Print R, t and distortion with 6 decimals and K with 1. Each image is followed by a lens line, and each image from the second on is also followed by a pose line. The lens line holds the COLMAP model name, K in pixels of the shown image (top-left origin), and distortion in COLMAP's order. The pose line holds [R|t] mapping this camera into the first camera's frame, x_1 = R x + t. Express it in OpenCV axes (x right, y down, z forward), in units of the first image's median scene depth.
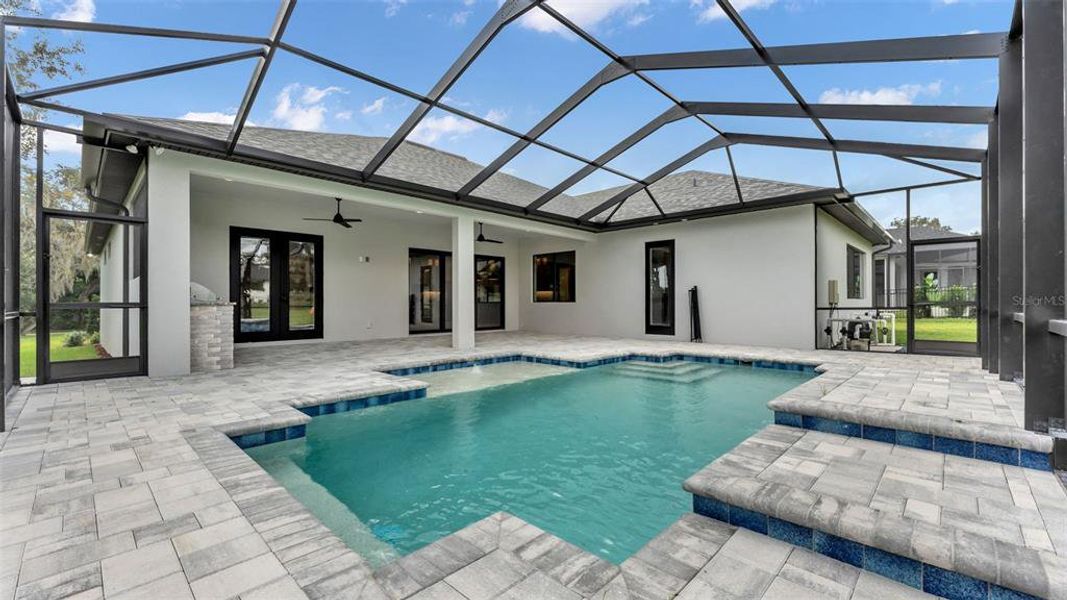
lens RADIAL K [[432.1, 0, 524.4], [0, 432.1, 304.7], [0, 0, 1]] dist [0.000678, -0.000028]
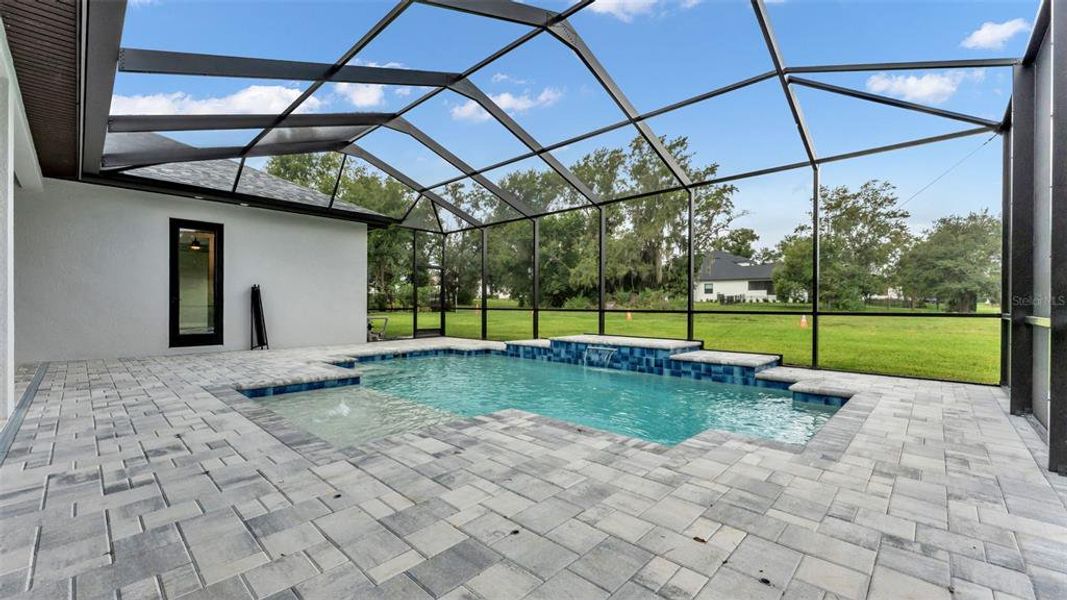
lens RADIAL K [[432.1, 0, 524.4], [0, 432.1, 304.7], [0, 0, 1]] dist [0.000678, -0.000028]
pose [[-0.007846, -0.002968, 0.999965, -1.289319], [0.002082, 0.999993, 0.002985, -0.007502], [-0.999967, 0.002105, -0.007840, 1.280517]]
